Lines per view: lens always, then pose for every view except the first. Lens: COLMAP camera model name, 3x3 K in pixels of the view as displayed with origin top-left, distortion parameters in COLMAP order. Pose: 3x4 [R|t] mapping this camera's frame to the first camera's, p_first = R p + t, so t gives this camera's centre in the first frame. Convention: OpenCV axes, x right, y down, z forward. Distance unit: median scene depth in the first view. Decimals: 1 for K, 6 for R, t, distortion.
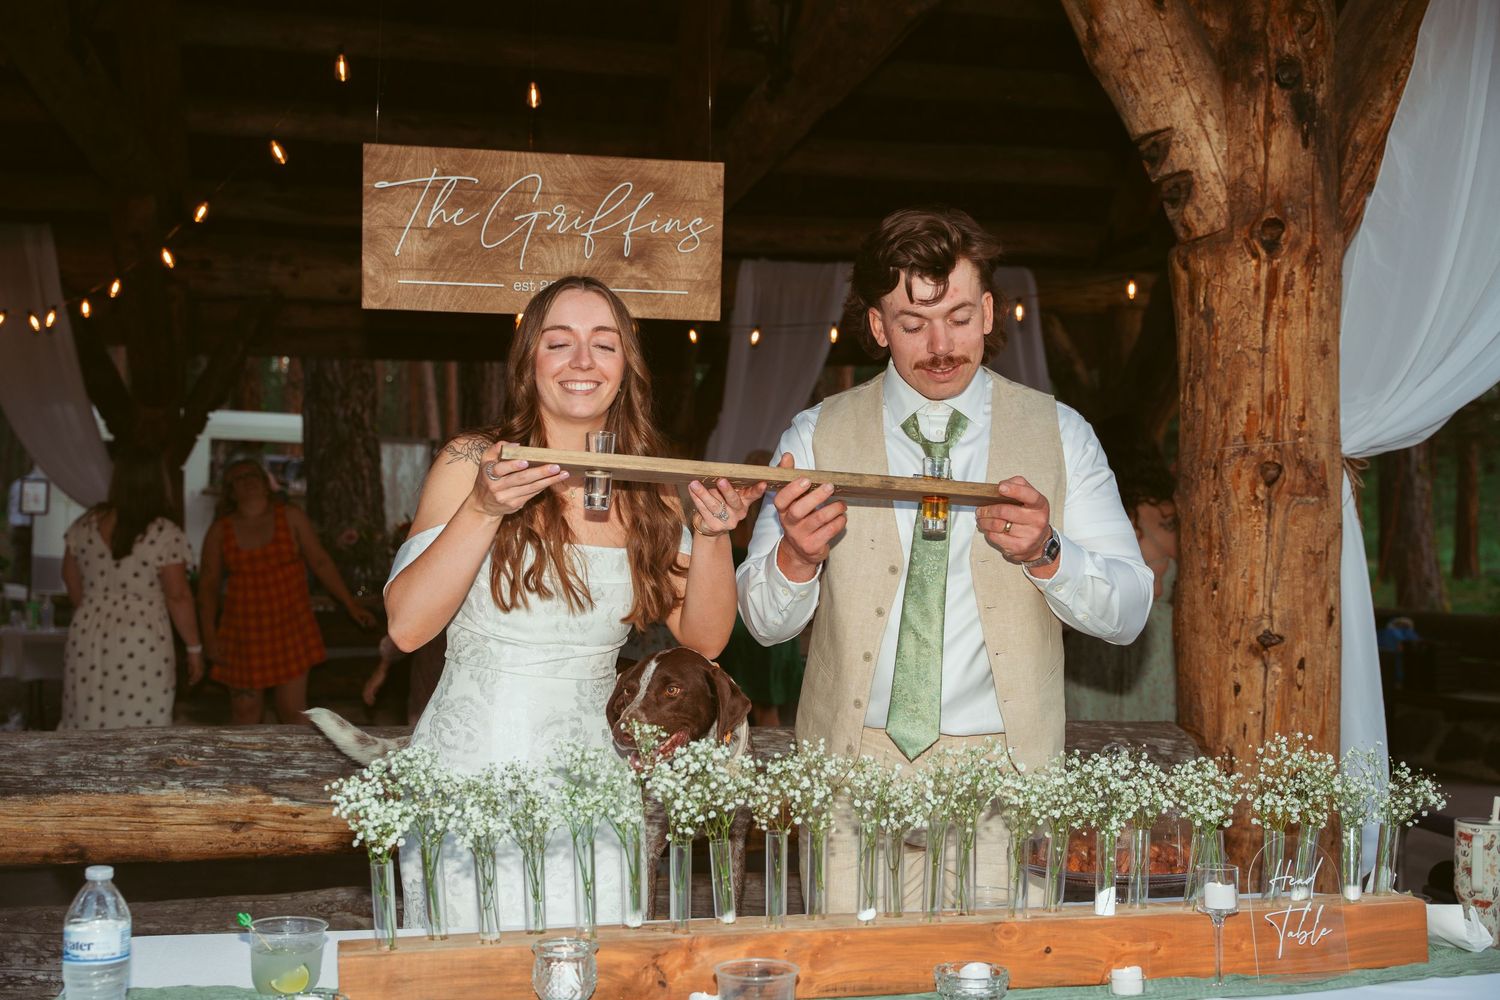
lens RADIAL K [[1714.2, 0, 739.5], [0, 1714.2, 512.6], [0, 0, 1]] dist [0.004706, 0.011559]
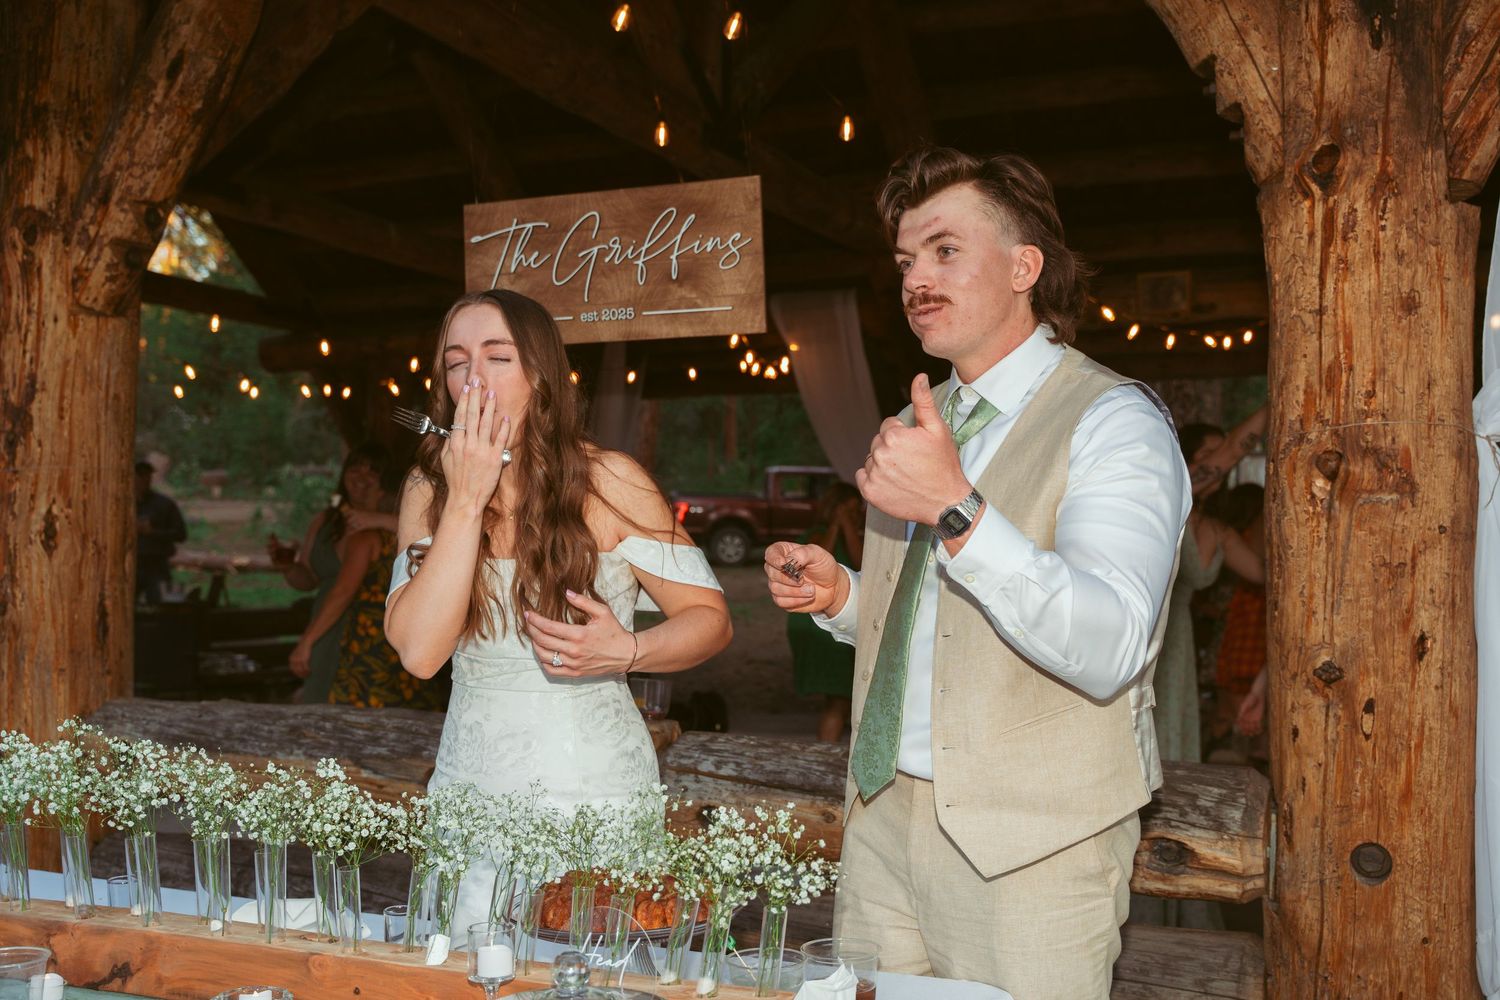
lens RADIAL K [[1532.8, 0, 782.6], [0, 1532.8, 525.7], [0, 0, 1]] dist [0.003430, -0.001533]
pose [[0.816323, -0.012032, -0.577471, 0.514848], [0.012849, 0.999914, -0.002670, 0.003801], [0.577453, -0.005240, 0.816407, 0.272175]]
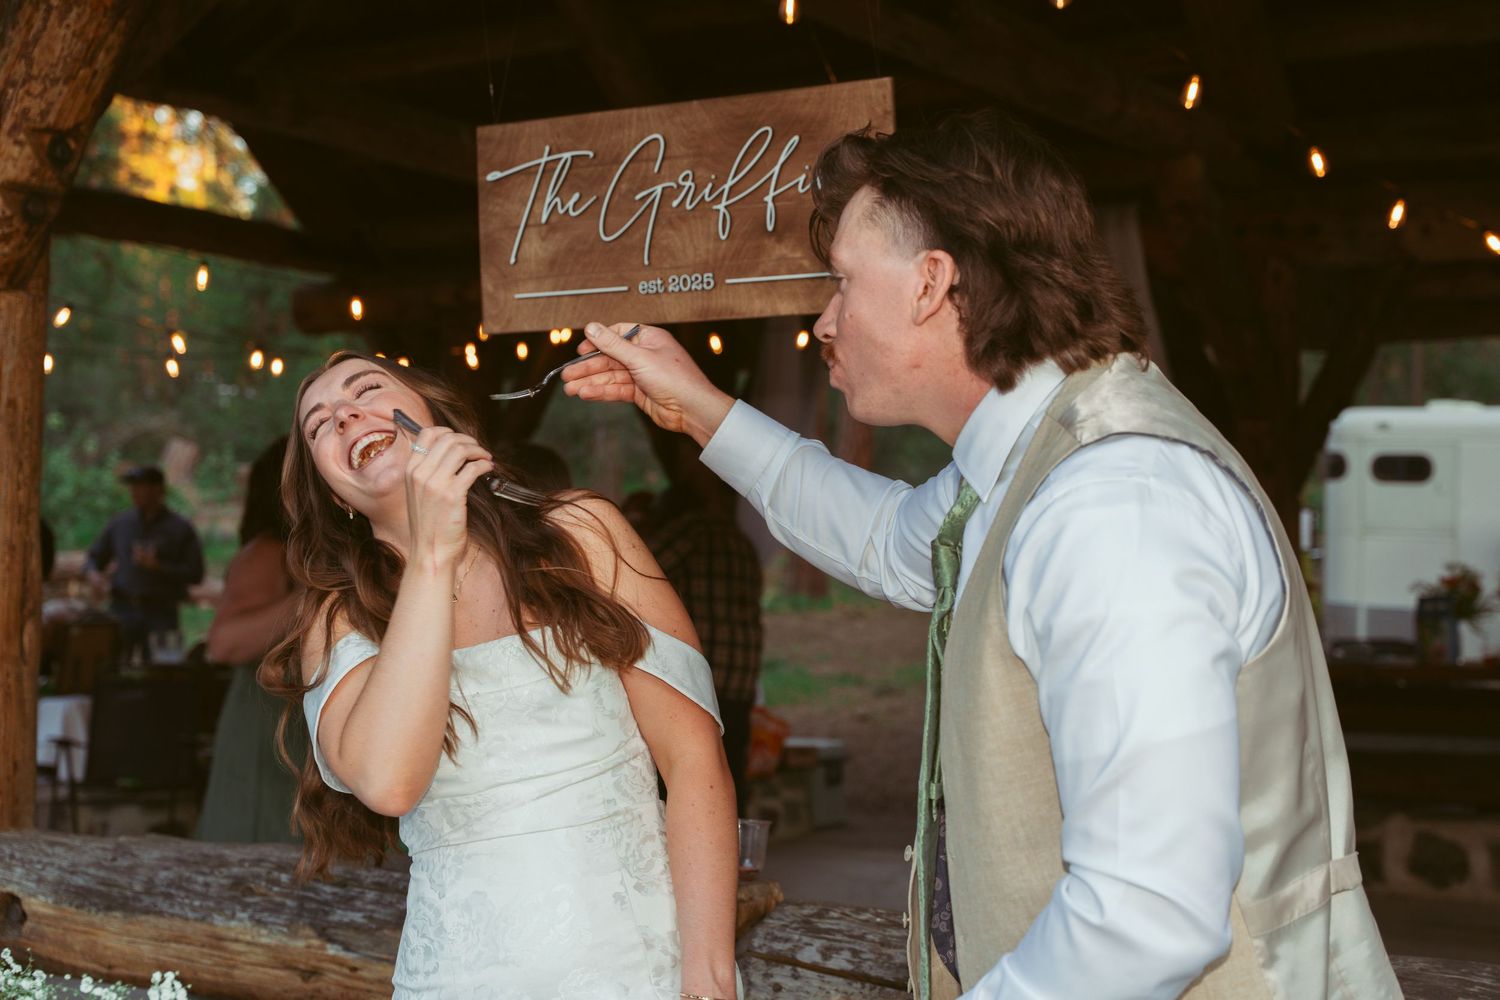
lens RADIAL K [[2236.8, 0, 801.2], [0, 2236.8, 483.7], [0, 0, 1]] dist [0.006281, 0.052106]
pose [[0.741259, -0.029715, -0.670560, 0.551643], [0.014346, 0.999493, -0.028432, -0.017831], [0.671065, 0.011456, 0.741310, 0.318139]]
